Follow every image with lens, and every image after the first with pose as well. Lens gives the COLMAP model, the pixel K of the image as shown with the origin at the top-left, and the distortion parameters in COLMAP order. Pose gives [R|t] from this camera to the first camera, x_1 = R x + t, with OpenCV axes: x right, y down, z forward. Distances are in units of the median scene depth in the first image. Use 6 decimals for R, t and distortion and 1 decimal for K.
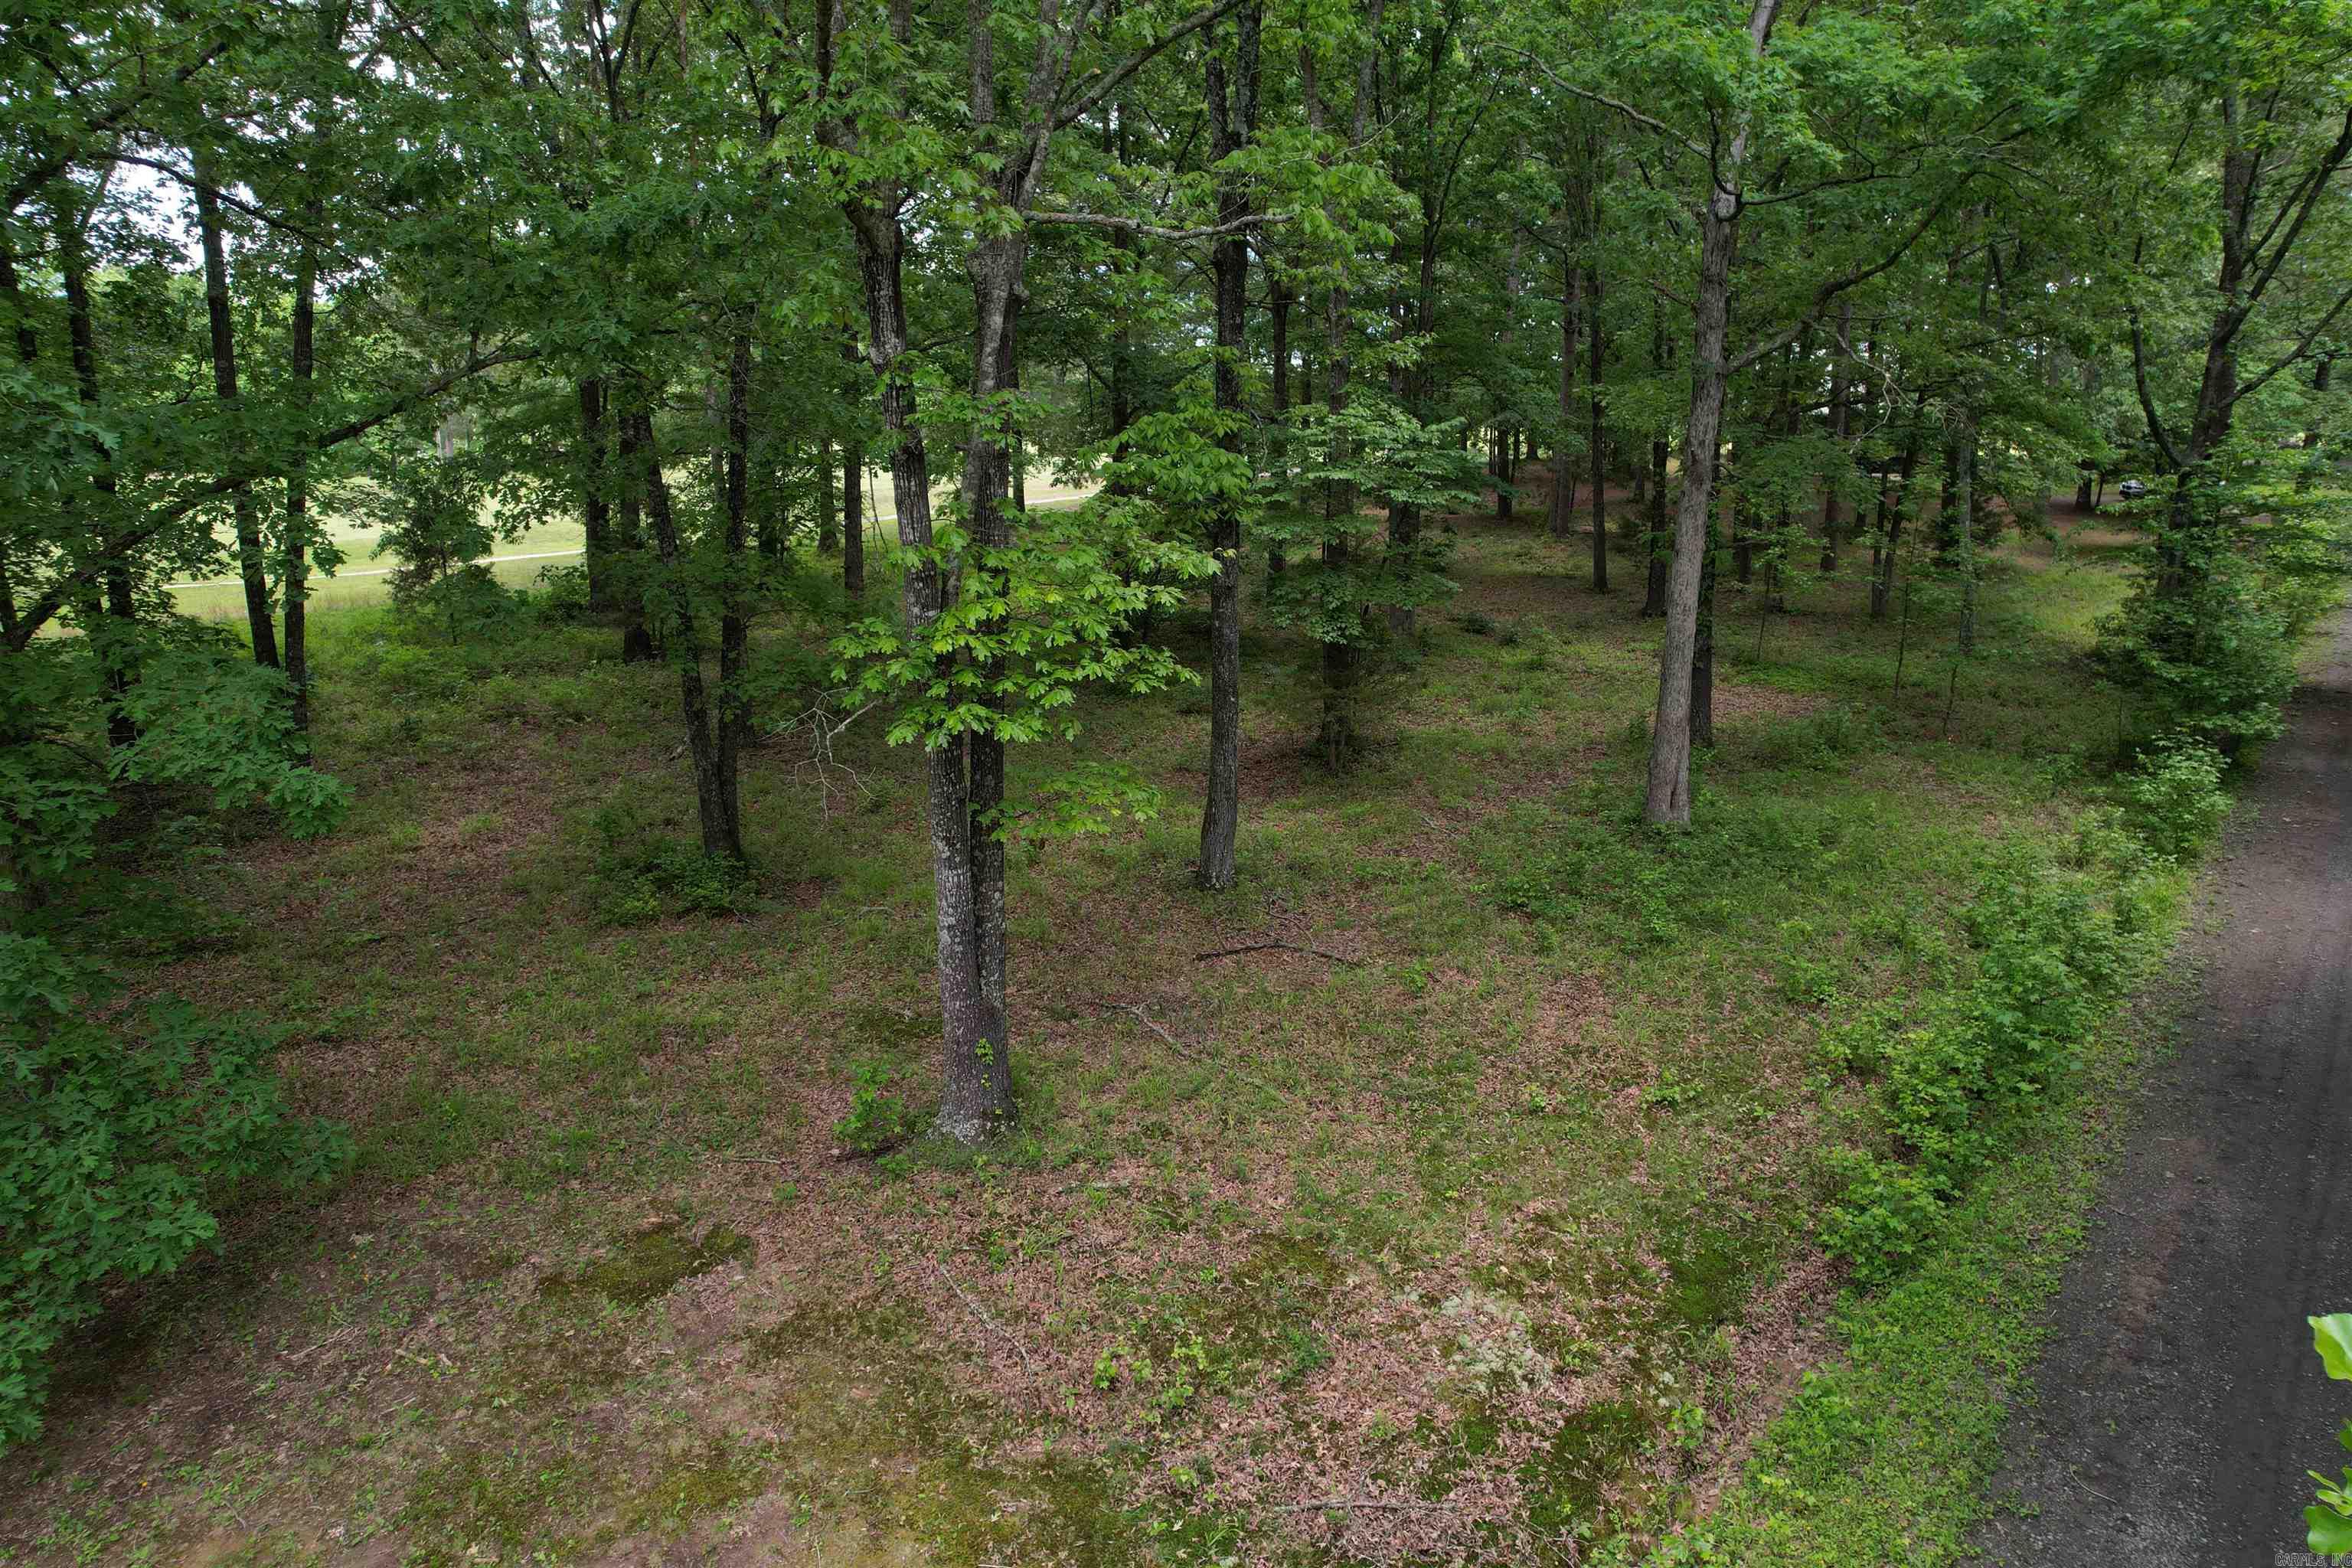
lens RADIAL K [[1494.7, 0, 1176.0], [0, 1494.7, 784.0], [0, 0, 1]] dist [-0.083021, 0.070512]
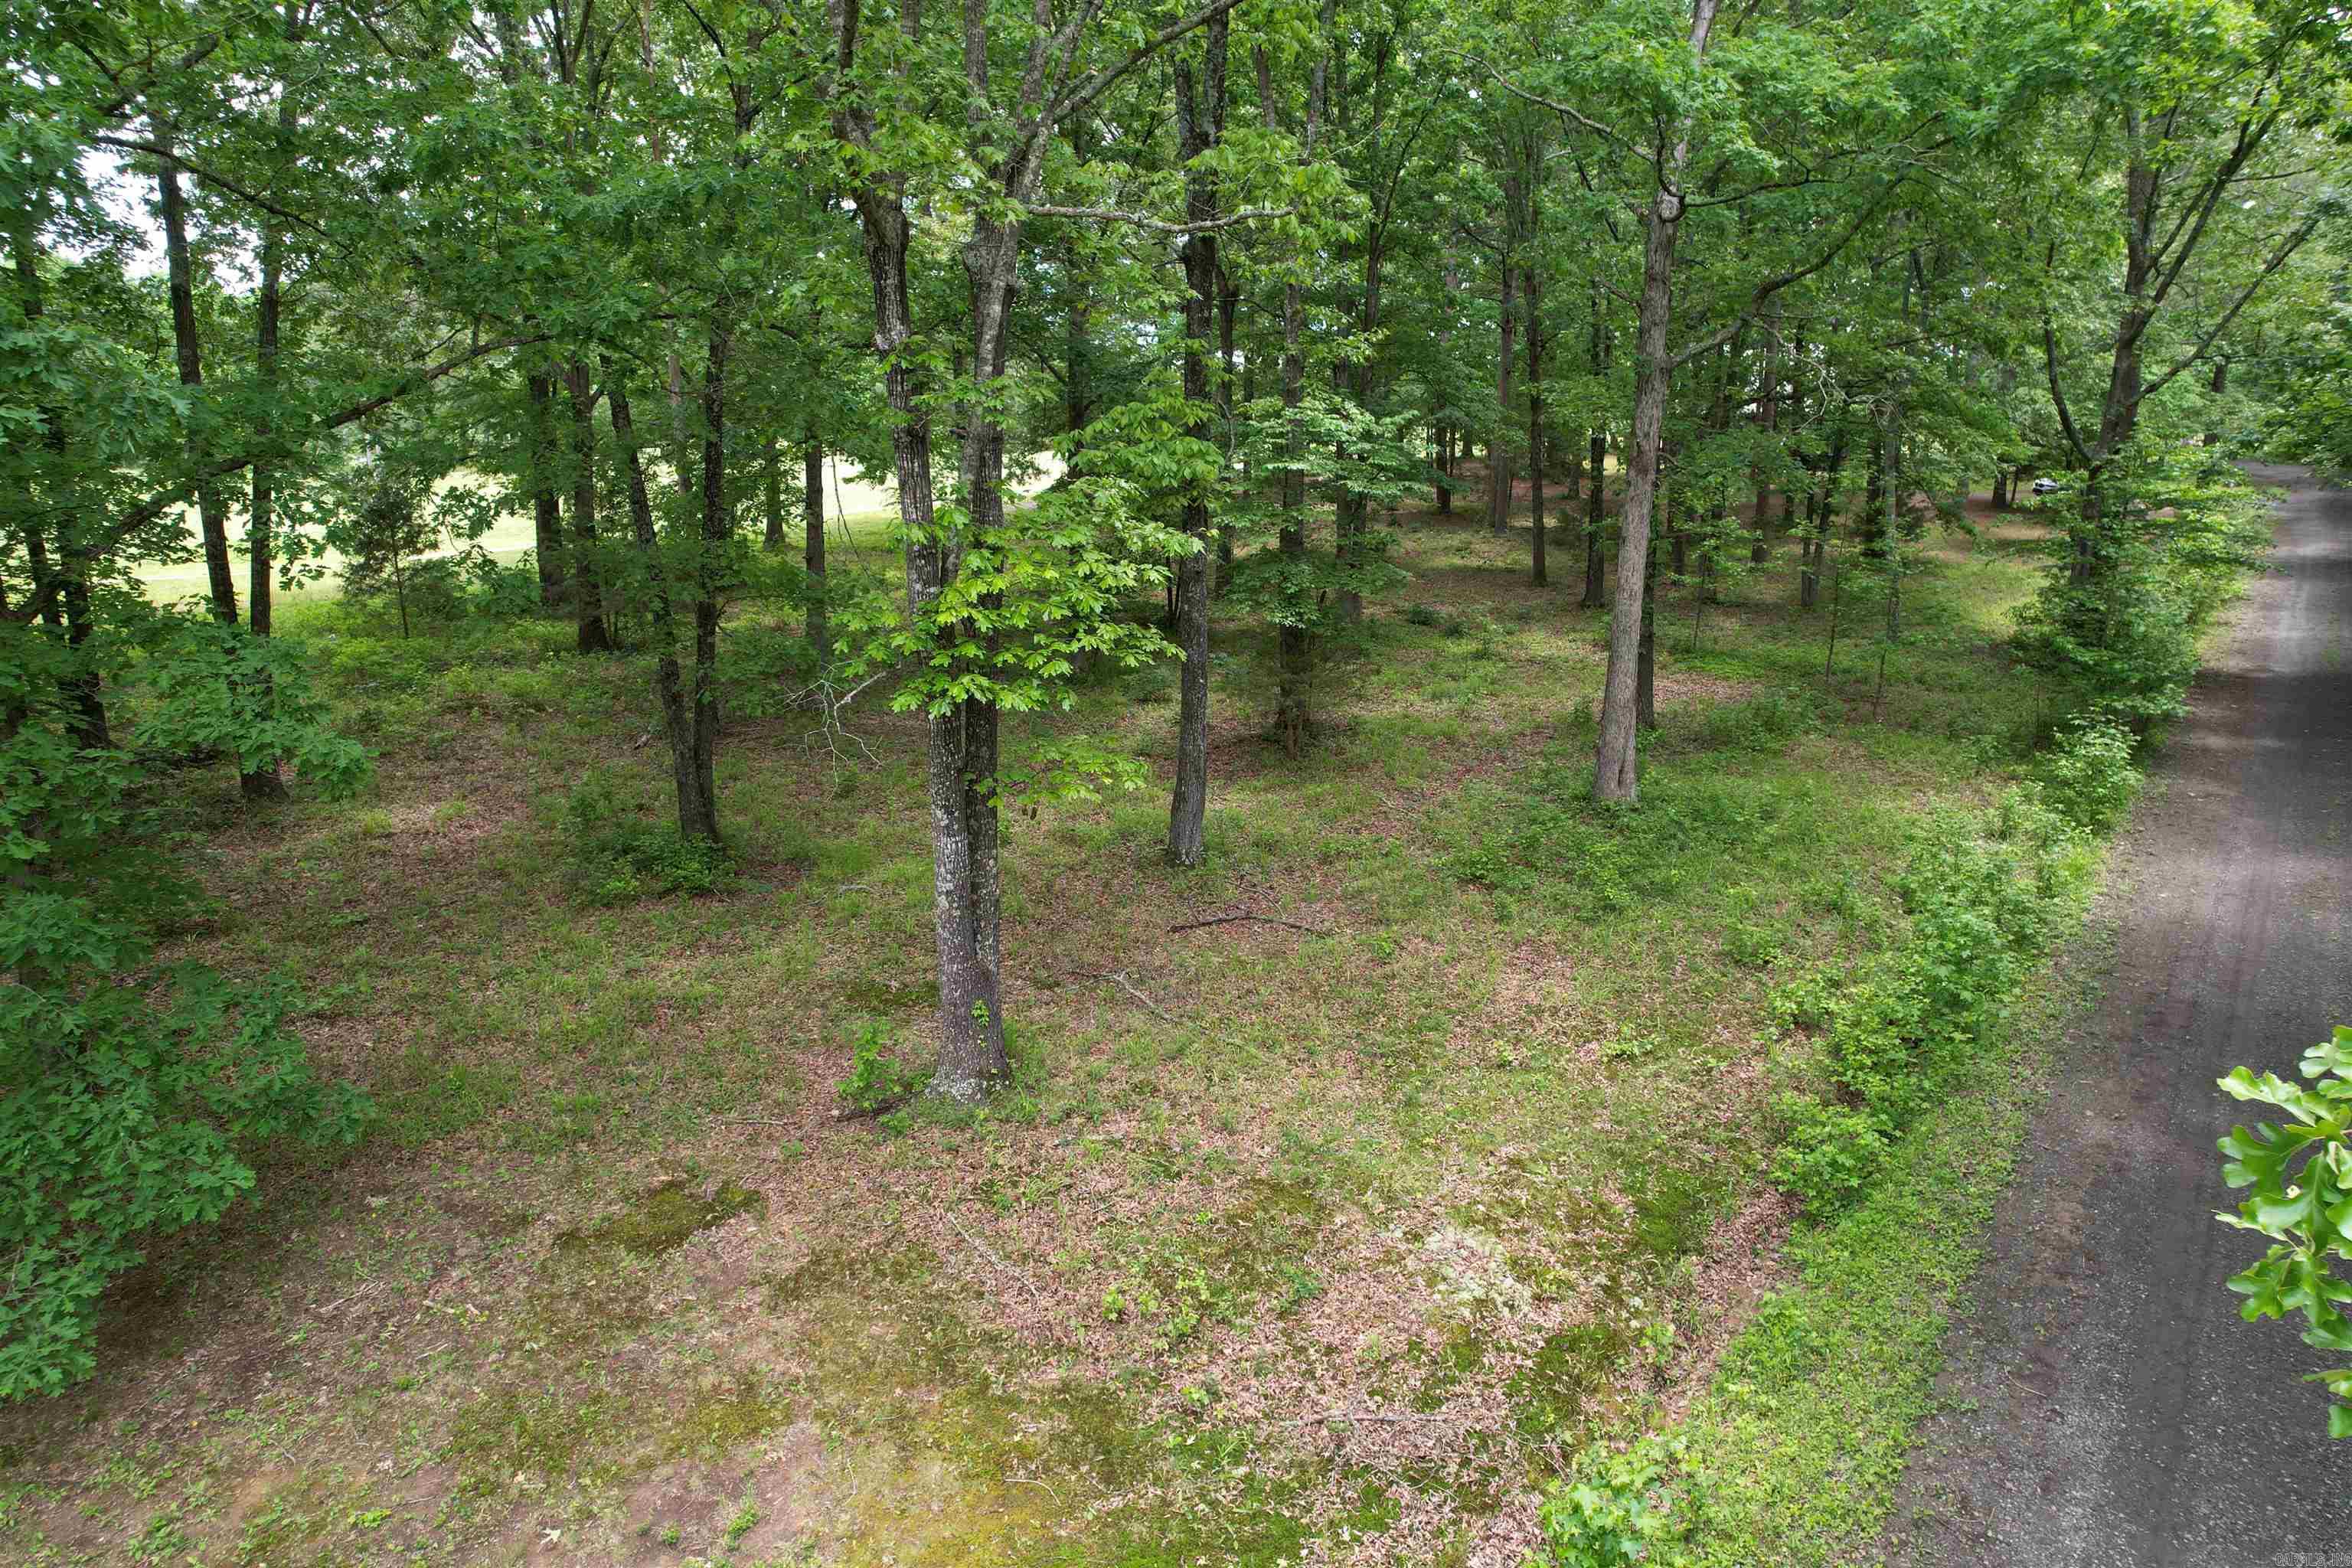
lens RADIAL K [[1494.7, 0, 1176.0], [0, 1494.7, 784.0], [0, 0, 1]] dist [-0.083021, 0.070512]
pose [[0.999014, -0.006906, 0.043857, -0.032593], [0.006903, 0.999976, 0.000208, 0.018318], [-0.043857, 0.000095, 0.999038, -0.039895]]
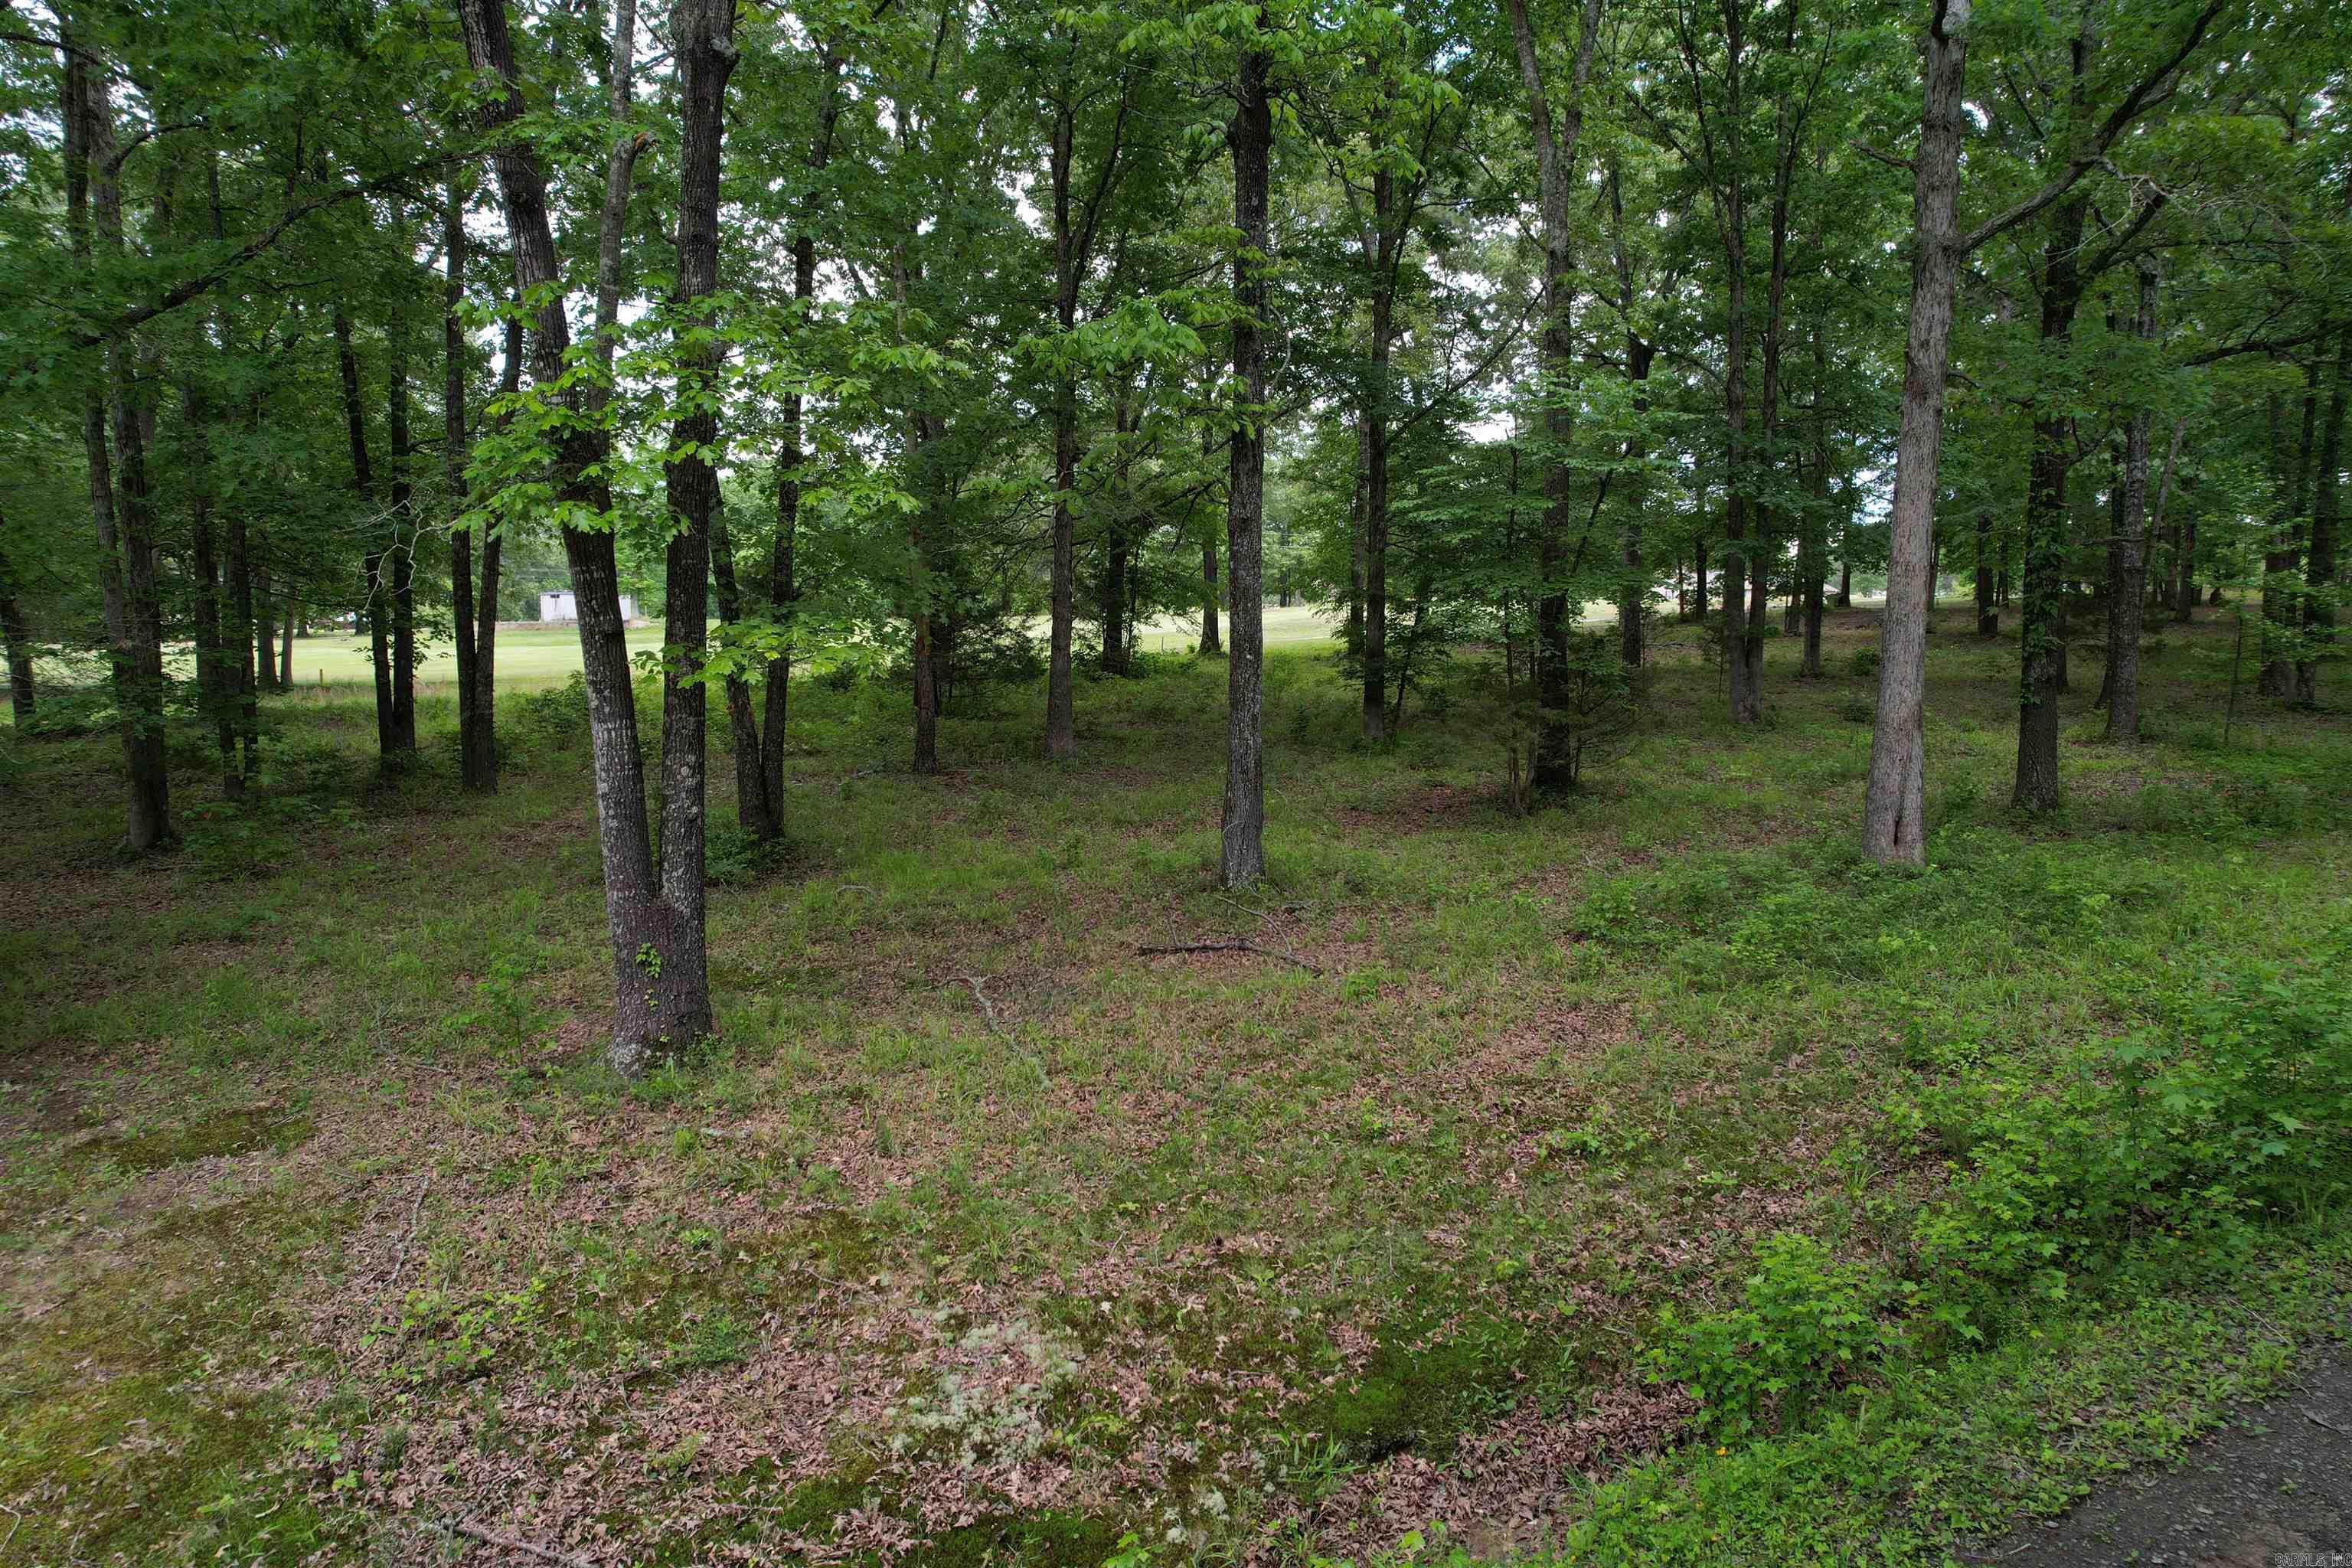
lens RADIAL K [[1494.7, 0, 1176.0], [0, 1494.7, 784.0], [0, 0, 1]] dist [-0.083021, 0.070512]
pose [[0.935351, 0.031549, -0.352310, 0.376580], [-0.074348, 0.991299, -0.108618, 0.134068], [0.345818, 0.127789, 0.929559, 0.297463]]
